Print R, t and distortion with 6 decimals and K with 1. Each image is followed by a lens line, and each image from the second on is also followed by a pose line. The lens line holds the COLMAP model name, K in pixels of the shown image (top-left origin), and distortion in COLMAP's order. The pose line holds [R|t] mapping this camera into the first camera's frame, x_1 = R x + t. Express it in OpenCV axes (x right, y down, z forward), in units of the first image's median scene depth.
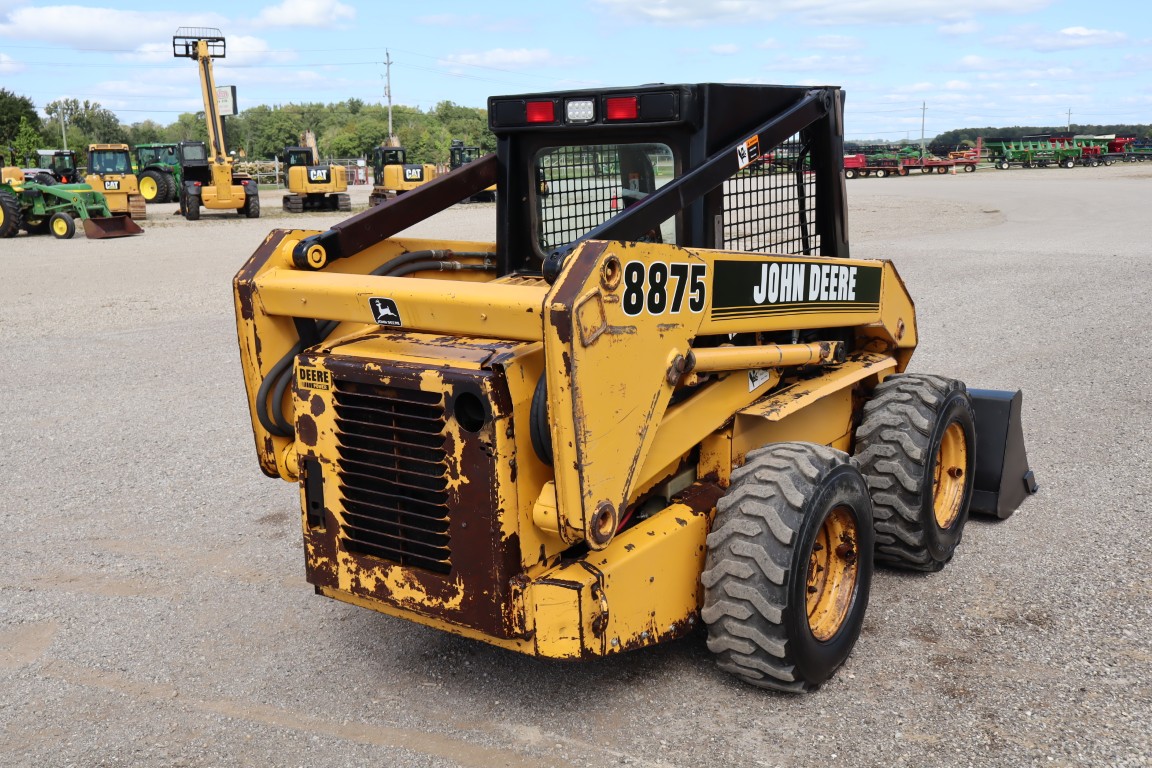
lens RADIAL K [[1128.0, 0, 576.0], [0, 1128.0, 384.0], [0, 0, 1]] dist [-0.006690, 0.006336]
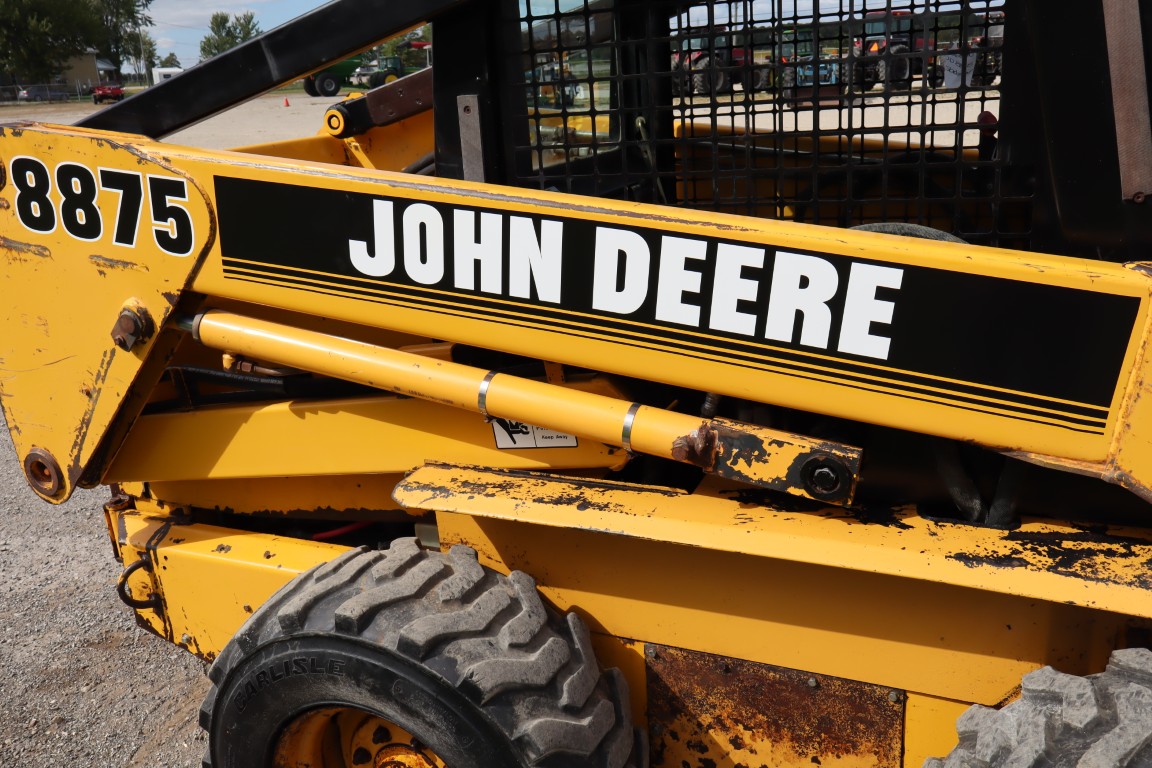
lens RADIAL K [[963.7, 0, 576.0], [0, 963.7, 384.0], [0, 0, 1]] dist [0.001364, -0.006332]
pose [[0.198842, 0.319480, -0.926496, 0.539113], [-0.147987, 0.944321, 0.293866, -0.149679], [0.968794, 0.078676, 0.235050, 0.883657]]
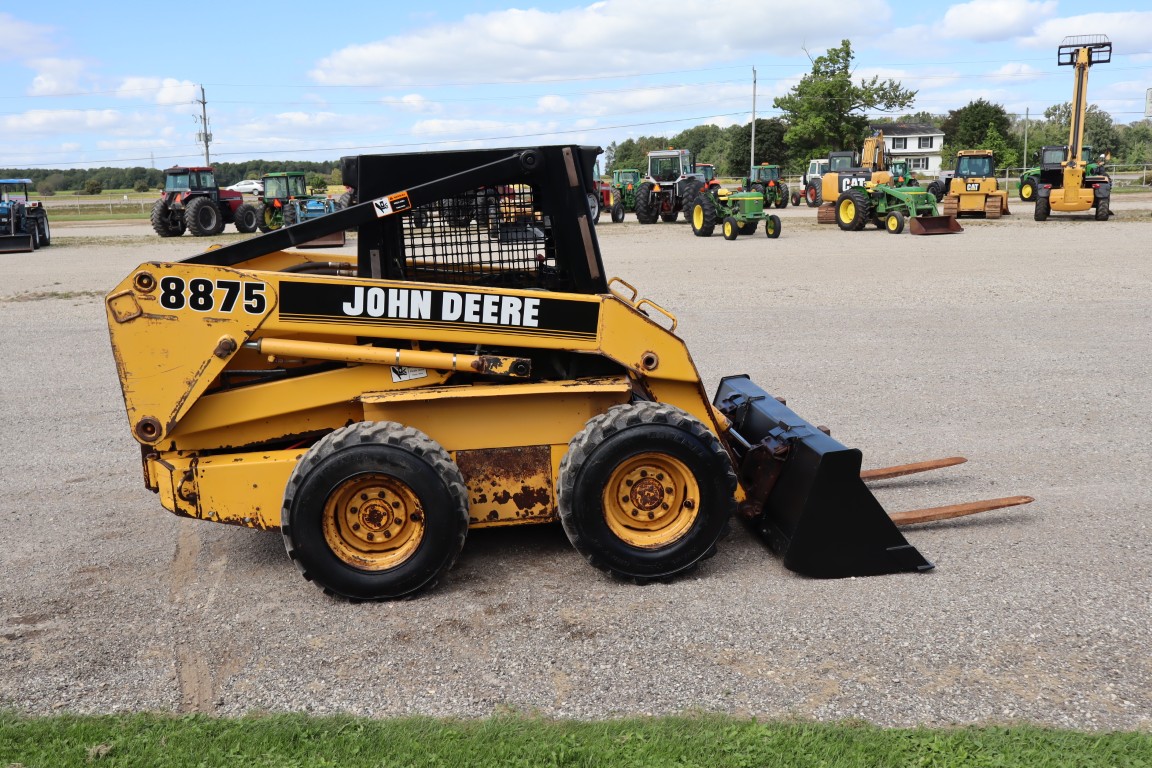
lens RADIAL K [[1030.3, 0, 576.0], [0, 1030.3, 384.0], [0, 0, 1]] dist [0.004510, -0.001346]
pose [[0.650135, 0.150805, -0.744703, 1.155251], [-0.136367, 0.987350, 0.080891, -0.114214], [0.747481, 0.048963, 0.662476, 0.331396]]
